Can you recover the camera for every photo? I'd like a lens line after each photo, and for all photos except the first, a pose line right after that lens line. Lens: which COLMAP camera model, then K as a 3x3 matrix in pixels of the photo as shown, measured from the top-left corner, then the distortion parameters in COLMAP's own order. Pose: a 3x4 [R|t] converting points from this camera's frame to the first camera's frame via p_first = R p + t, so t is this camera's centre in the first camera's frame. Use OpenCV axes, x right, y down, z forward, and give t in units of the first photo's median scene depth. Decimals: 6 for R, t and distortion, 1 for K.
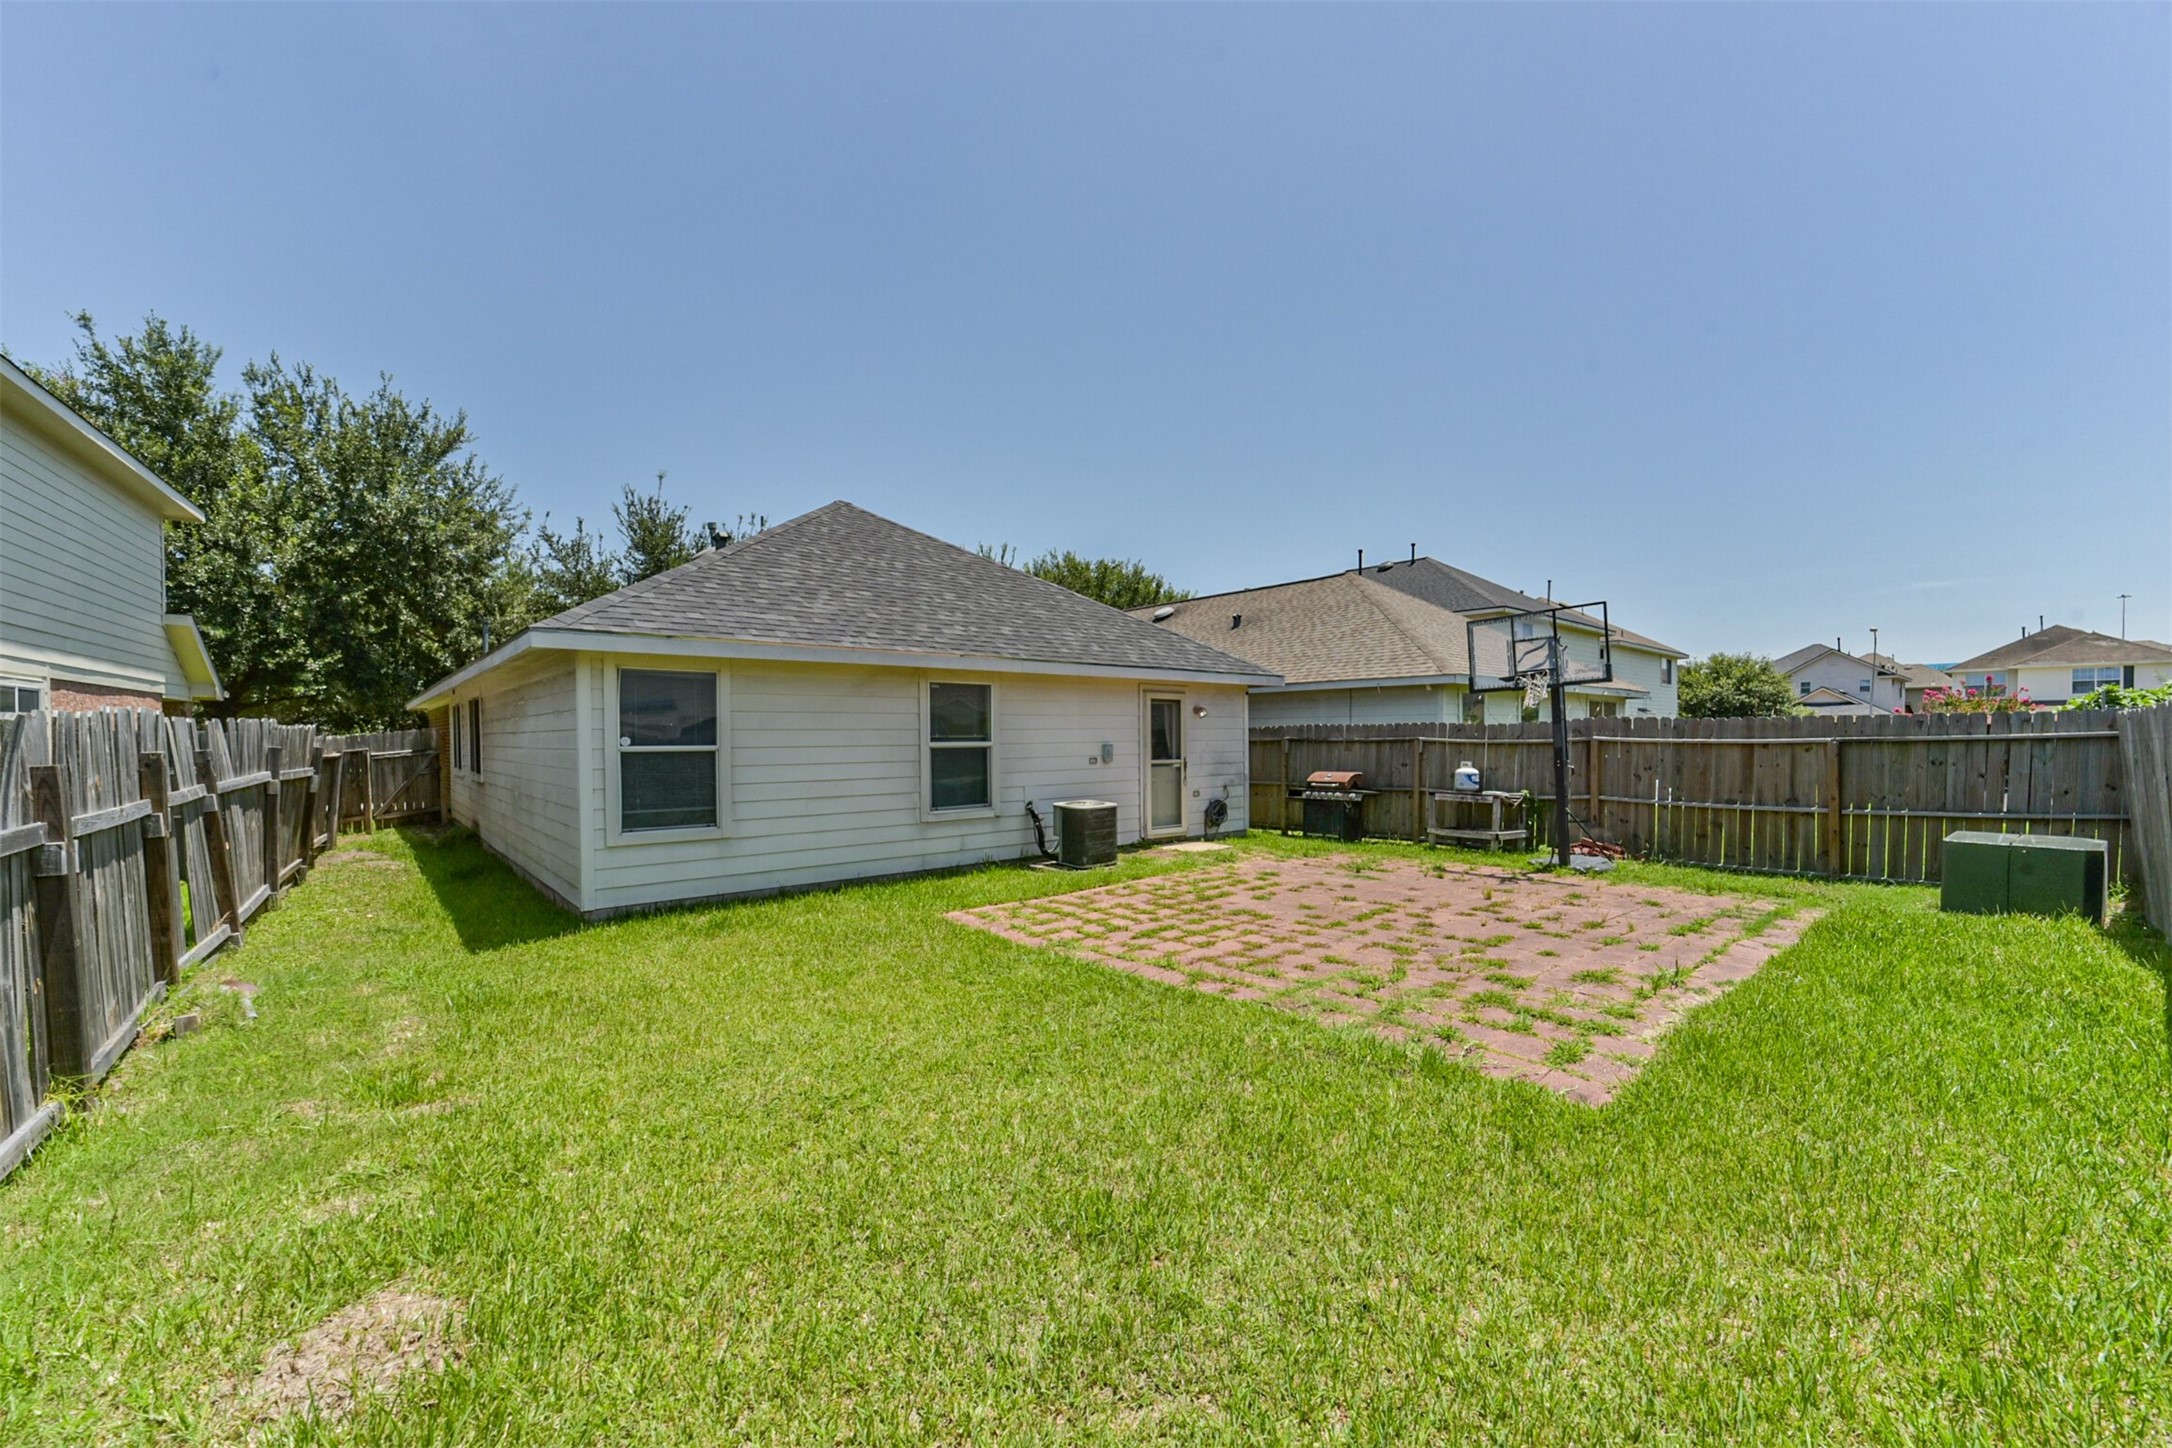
lens RADIAL K [[857.8, 0, 1089.9], [0, 857.8, 727.4], [0, 0, 1]] dist [-0.026567, 0.010884]
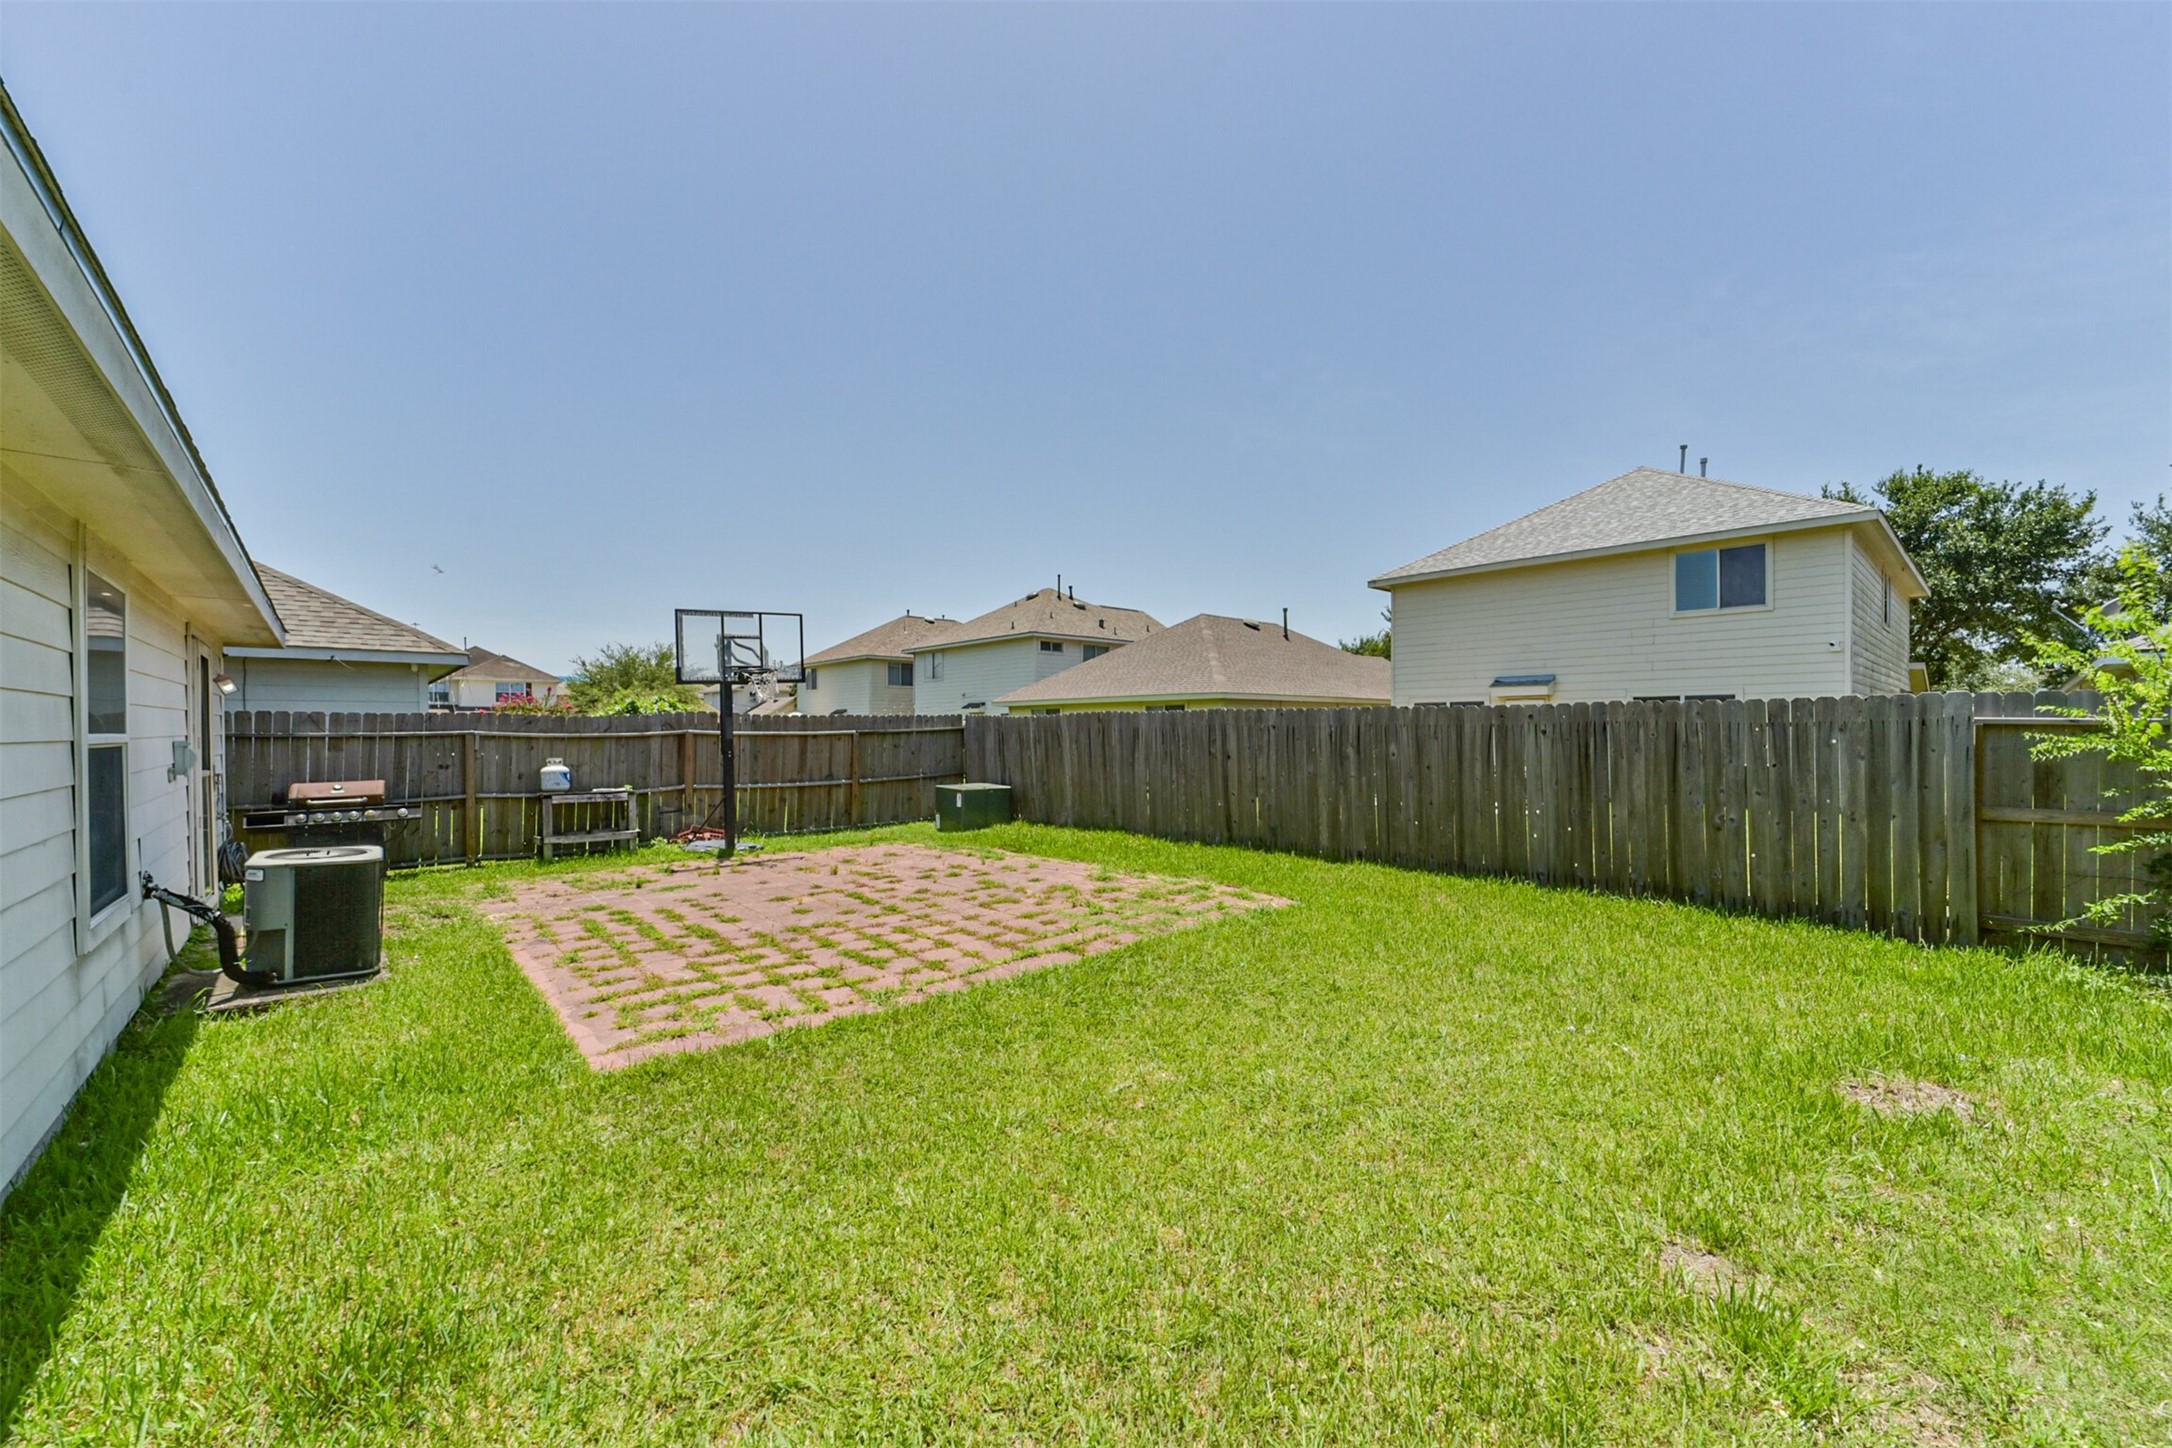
lens RADIAL K [[857.8, 0, 1089.9], [0, 857.8, 727.4], [0, 0, 1]] dist [-0.026567, 0.010884]
pose [[-0.019343, 0.006789, 0.999790, -0.589760], [-0.008856, 0.999937, -0.006961, 0.011867], [-0.999774, -0.008989, -0.019282, 0.610848]]
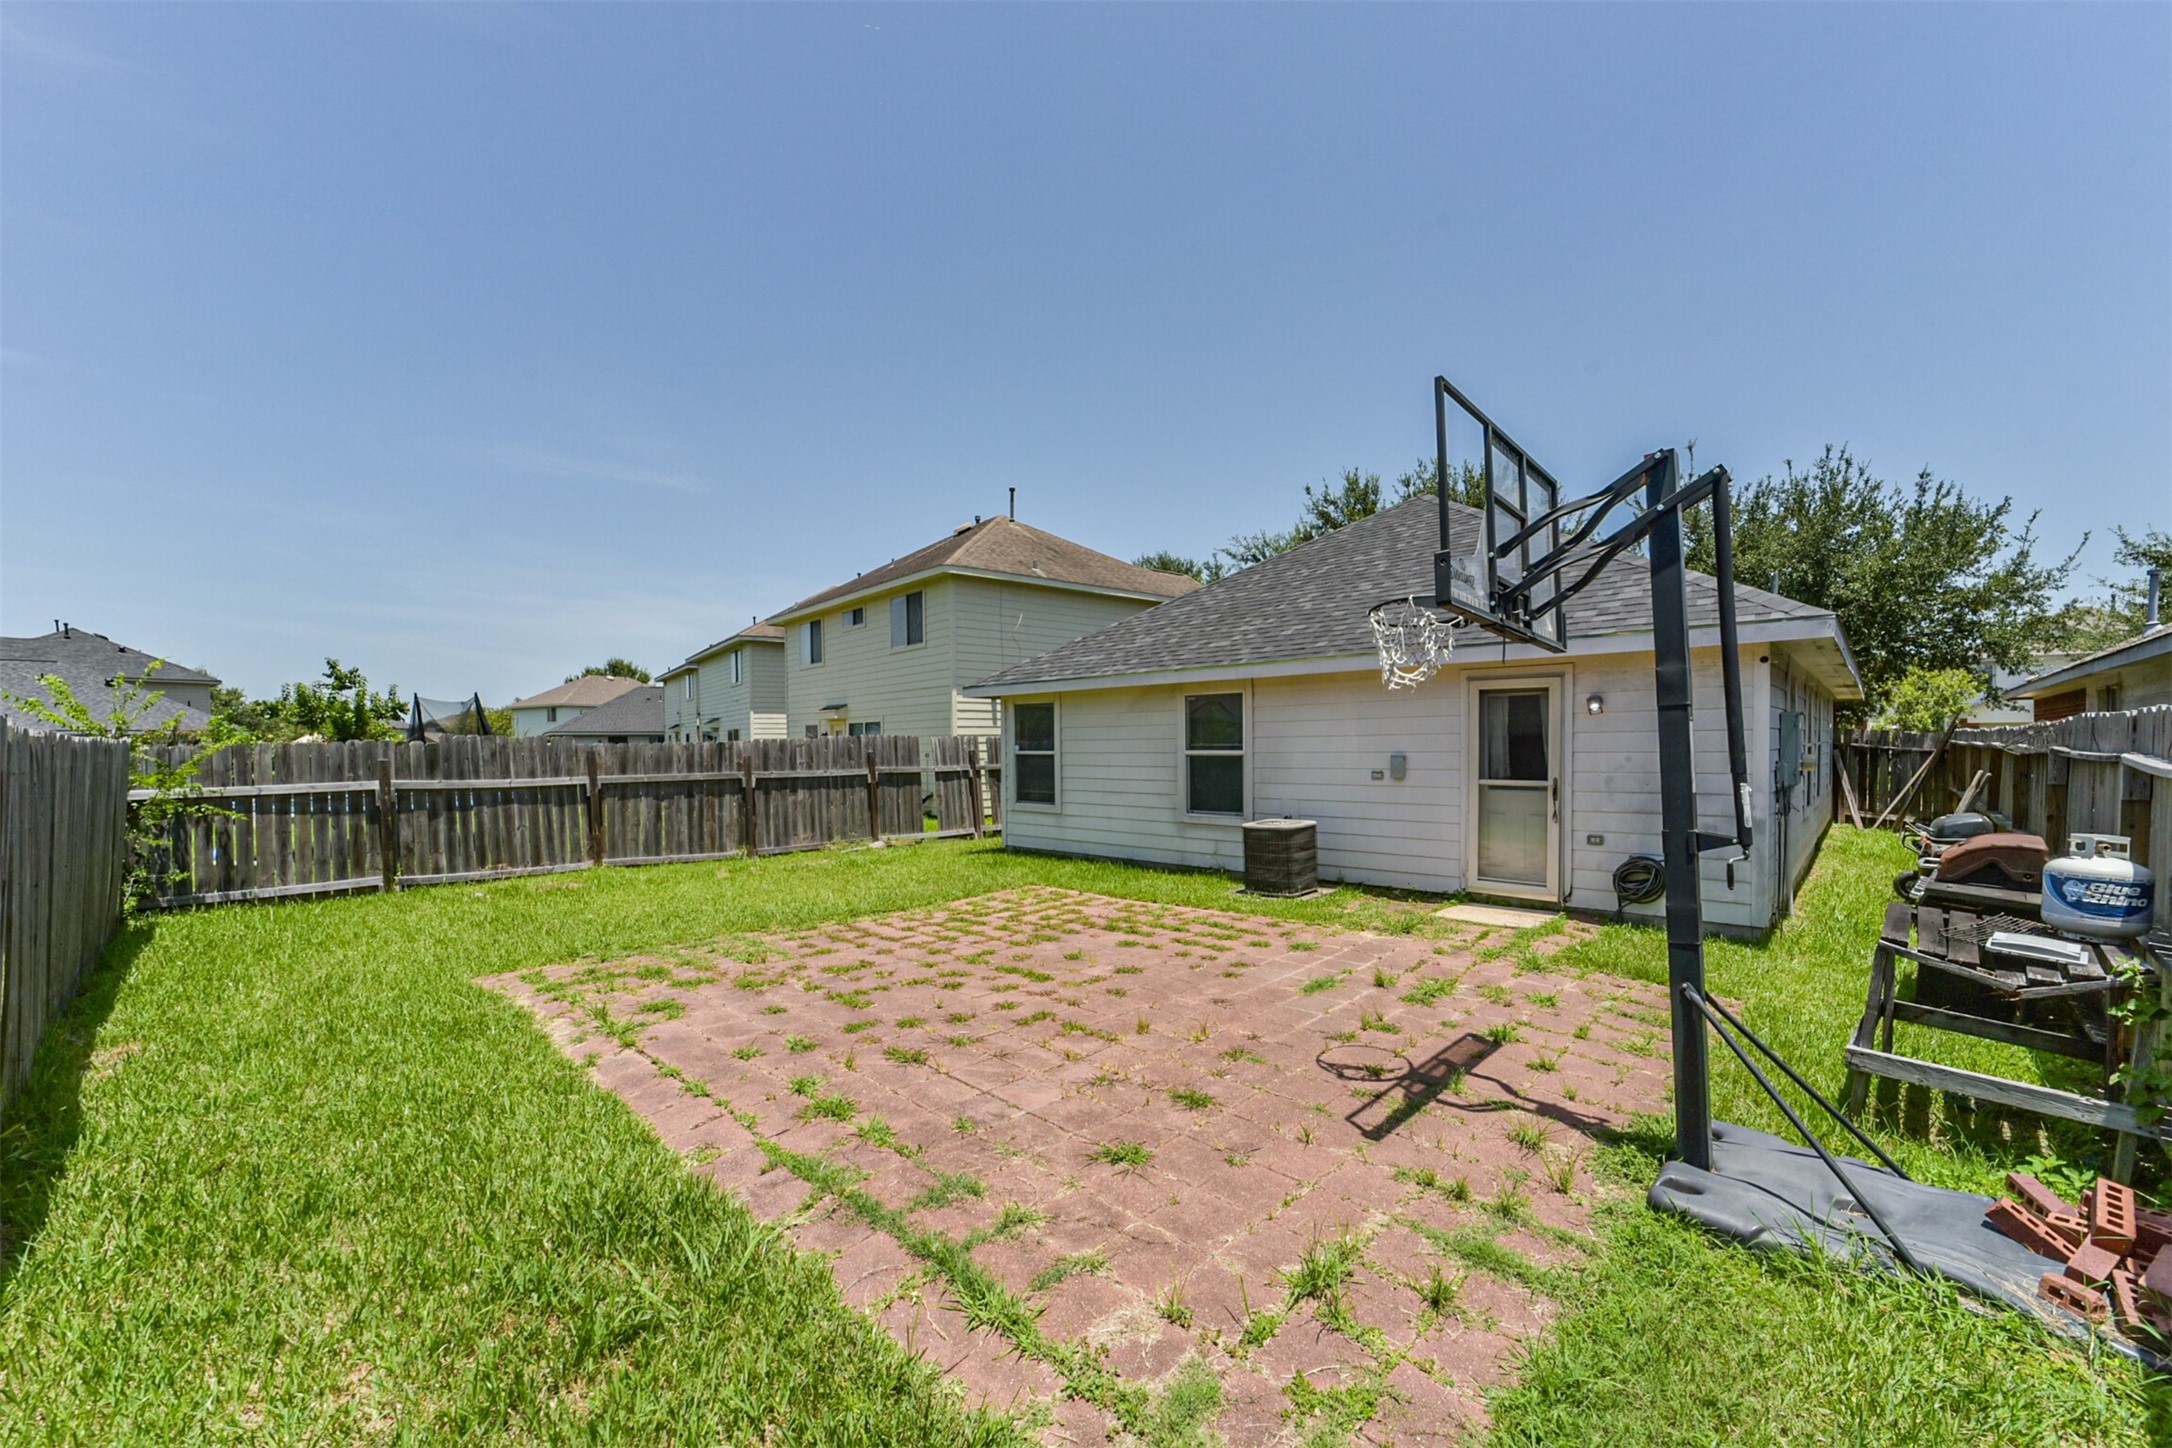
lens RADIAL K [[845.2, 0, 1096.7], [0, 845.2, 737.7], [0, 0, 1]] dist [-0.021519, 0.009580]
pose [[0.100673, -0.003414, -0.994914, 0.922631], [0.017770, 0.999841, -0.001633, 0.000994], [0.994761, -0.017515, 0.100717, 0.815510]]
